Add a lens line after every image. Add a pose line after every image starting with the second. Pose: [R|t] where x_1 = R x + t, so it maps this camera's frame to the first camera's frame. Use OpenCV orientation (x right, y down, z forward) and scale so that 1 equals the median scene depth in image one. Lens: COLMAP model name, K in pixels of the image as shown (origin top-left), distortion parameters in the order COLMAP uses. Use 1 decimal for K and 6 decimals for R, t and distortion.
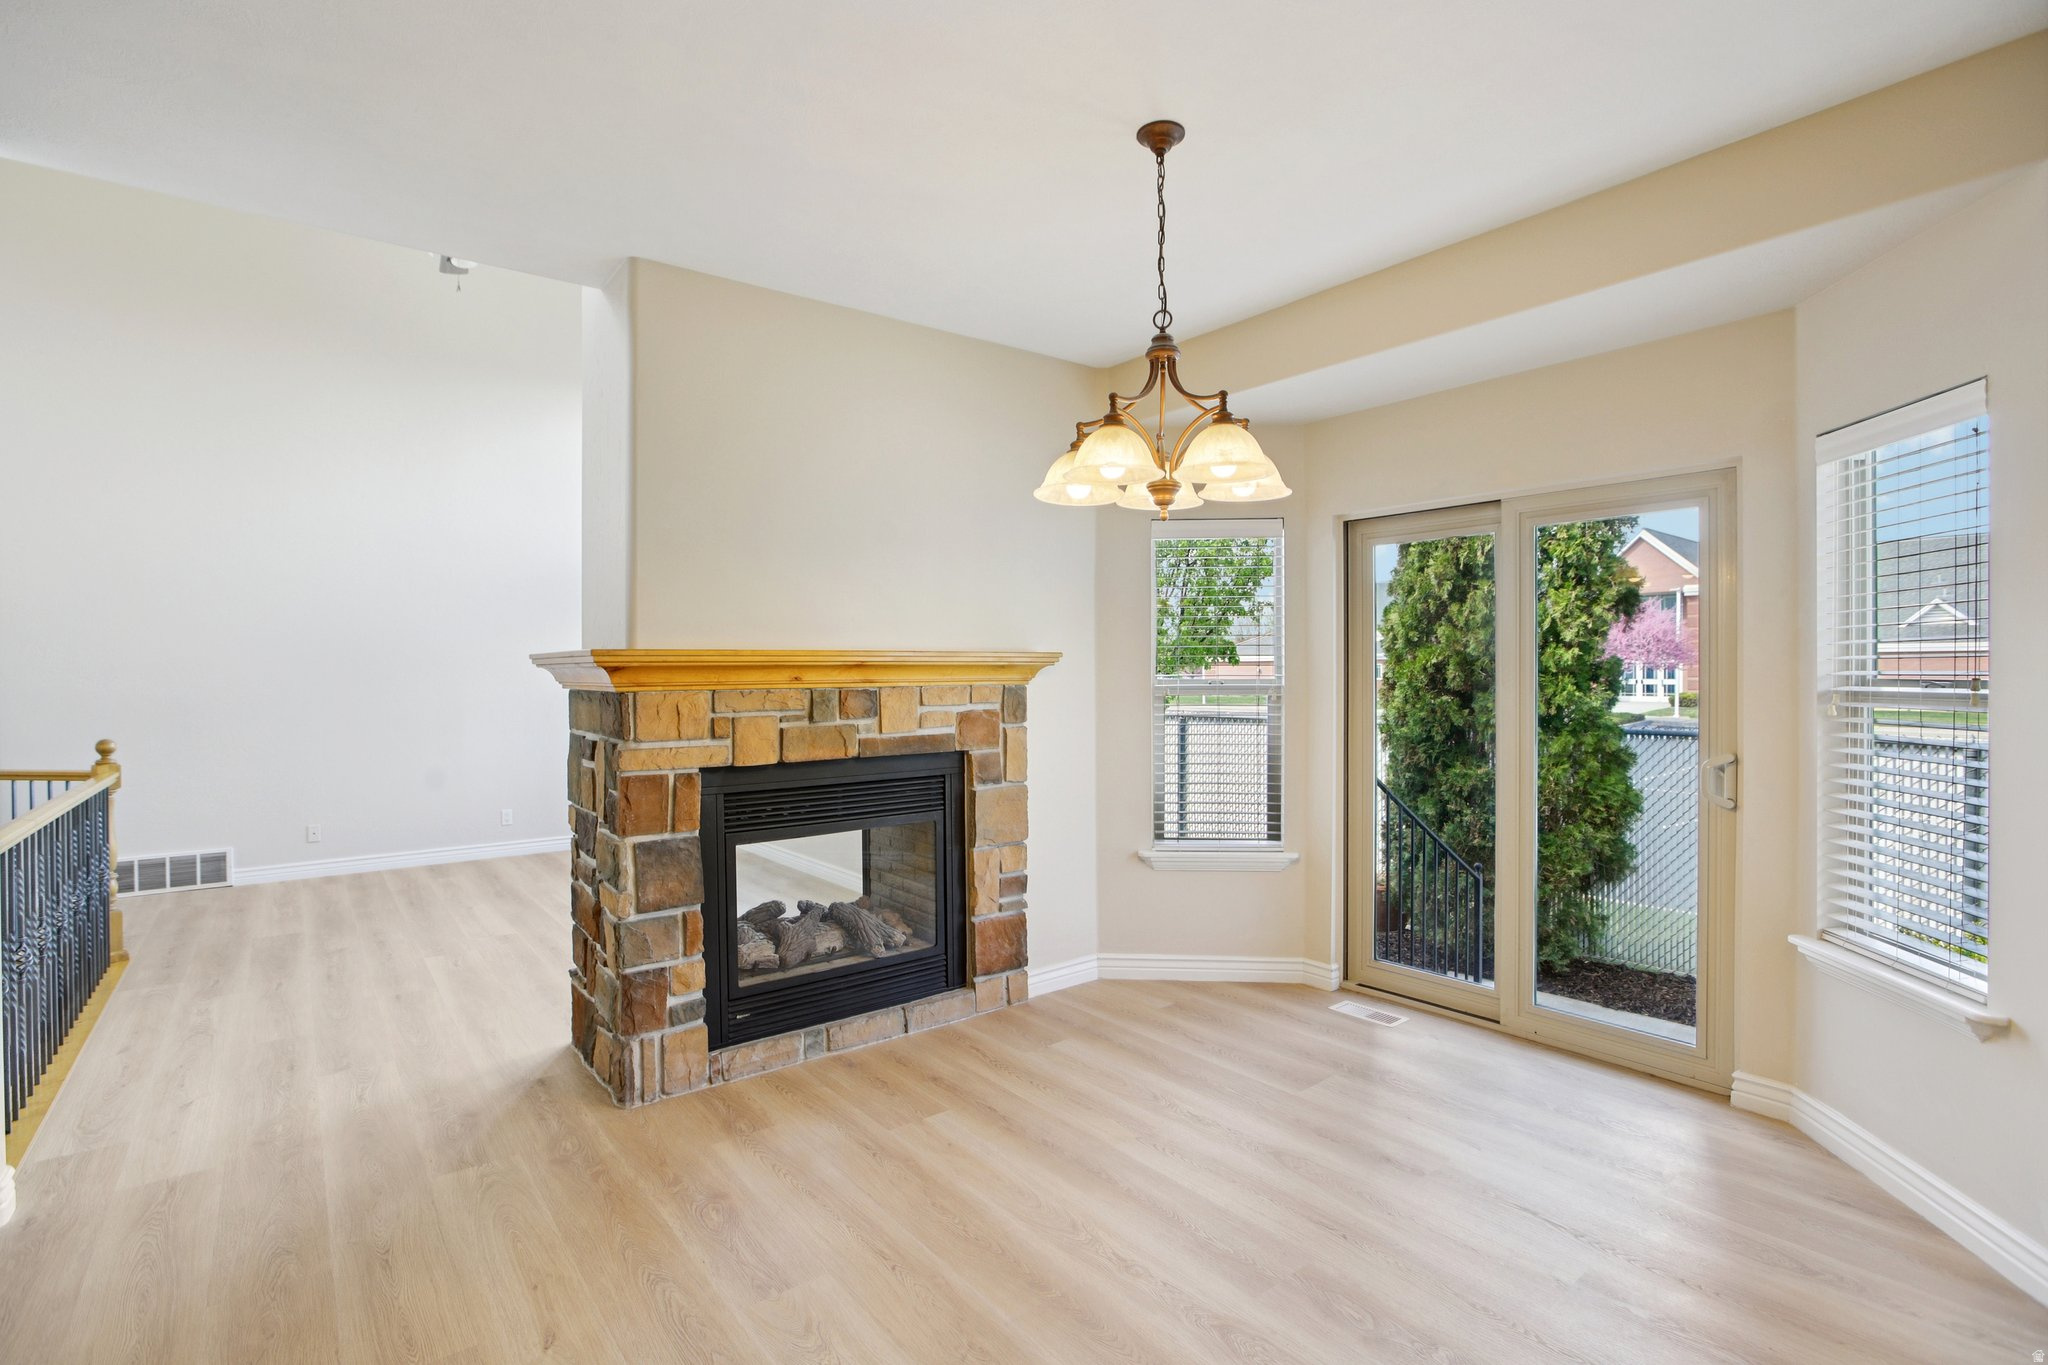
lens RADIAL K [[964.9, 0, 1019.6], [0, 964.9, 675.0], [0, 0, 1]] dist [-0.056808, 0.025414]
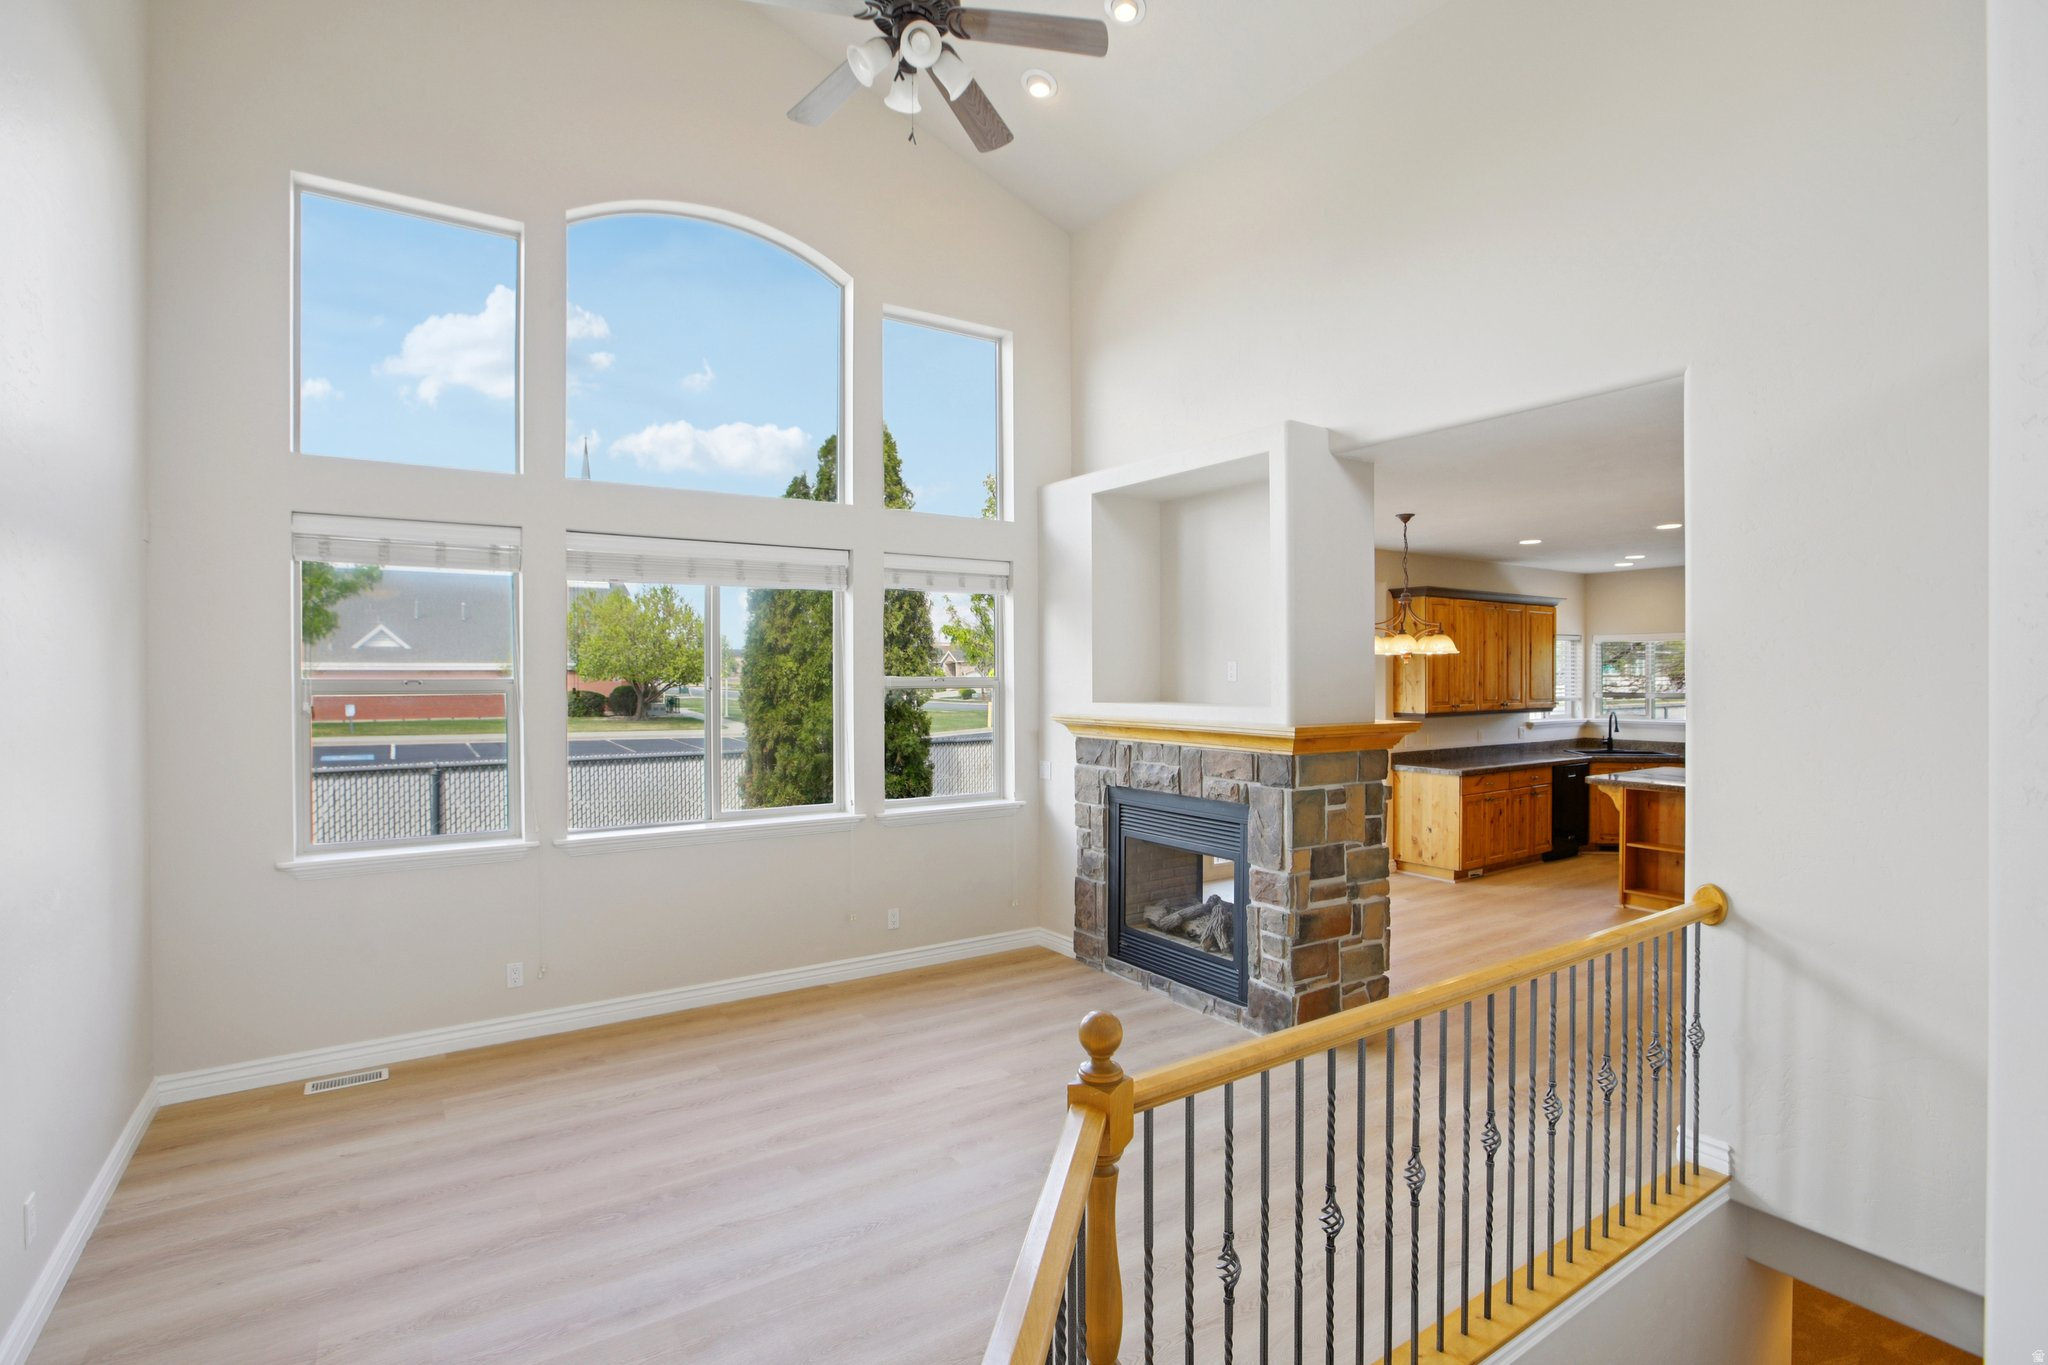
lens RADIAL K [[964.9, 0, 1019.6], [0, 964.9, 675.0], [0, 0, 1]] dist [-0.056808, 0.025414]
pose [[0.072571, 0.006155, 0.997344, -1.694154], [0.004219, 0.999970, -0.006478, -0.078997], [-0.997354, 0.004678, 0.072543, 1.247470]]
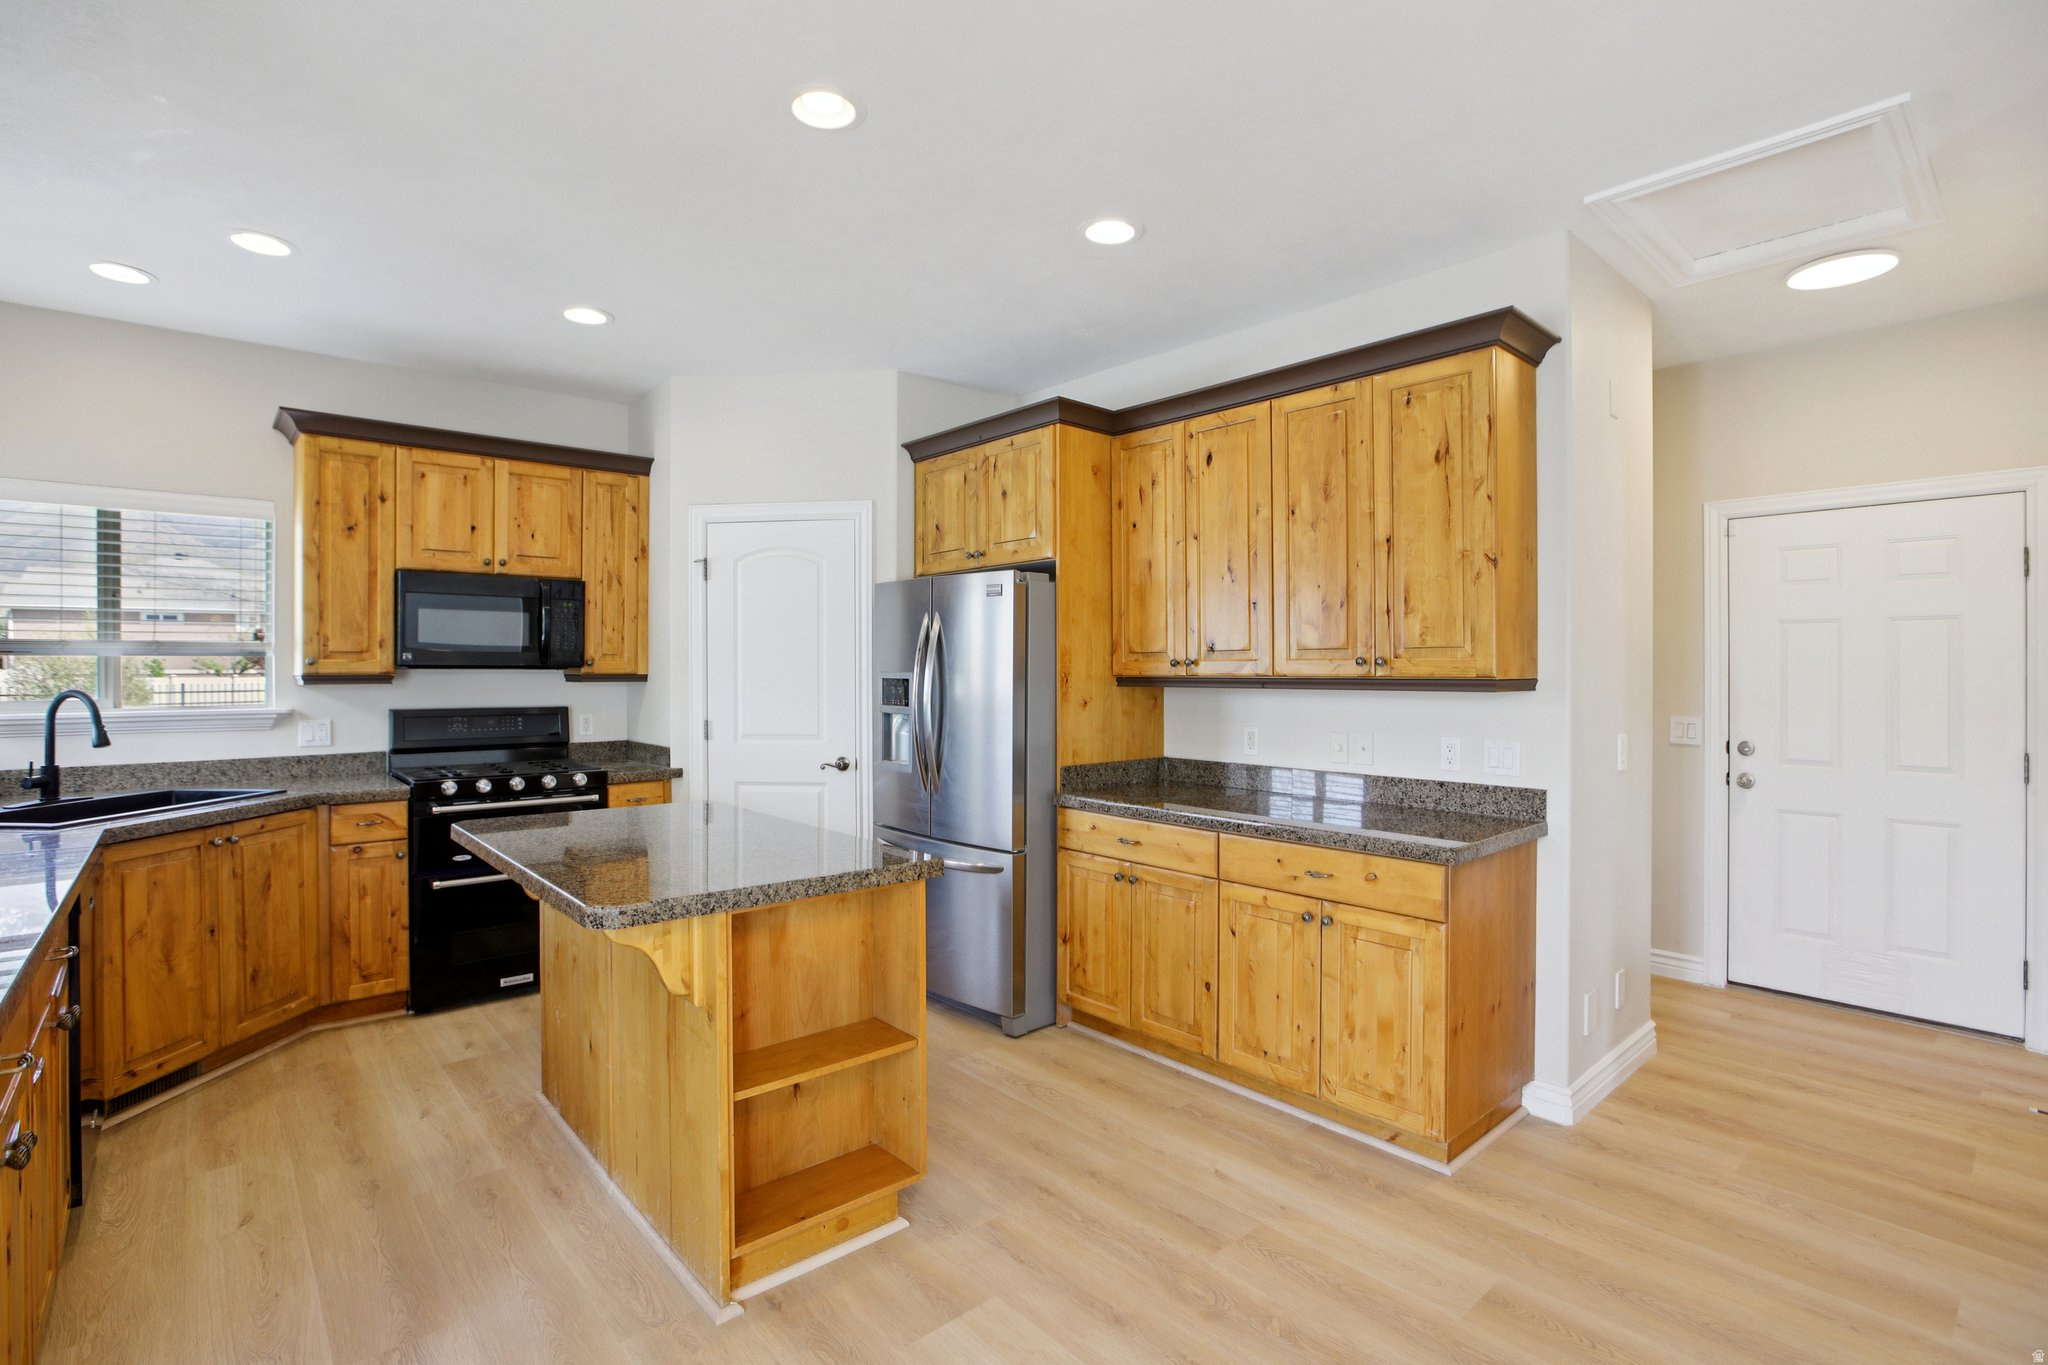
lens RADIAL K [[964.9, 0, 1019.6], [0, 964.9, 675.0], [0, 0, 1]] dist [-0.056808, 0.025414]
pose [[-0.998117, 0.007065, -0.060922, 0.156529], [0.006497, 0.999934, 0.009520, -0.005625], [0.060986, 0.009106, -0.998097, 0.748124]]
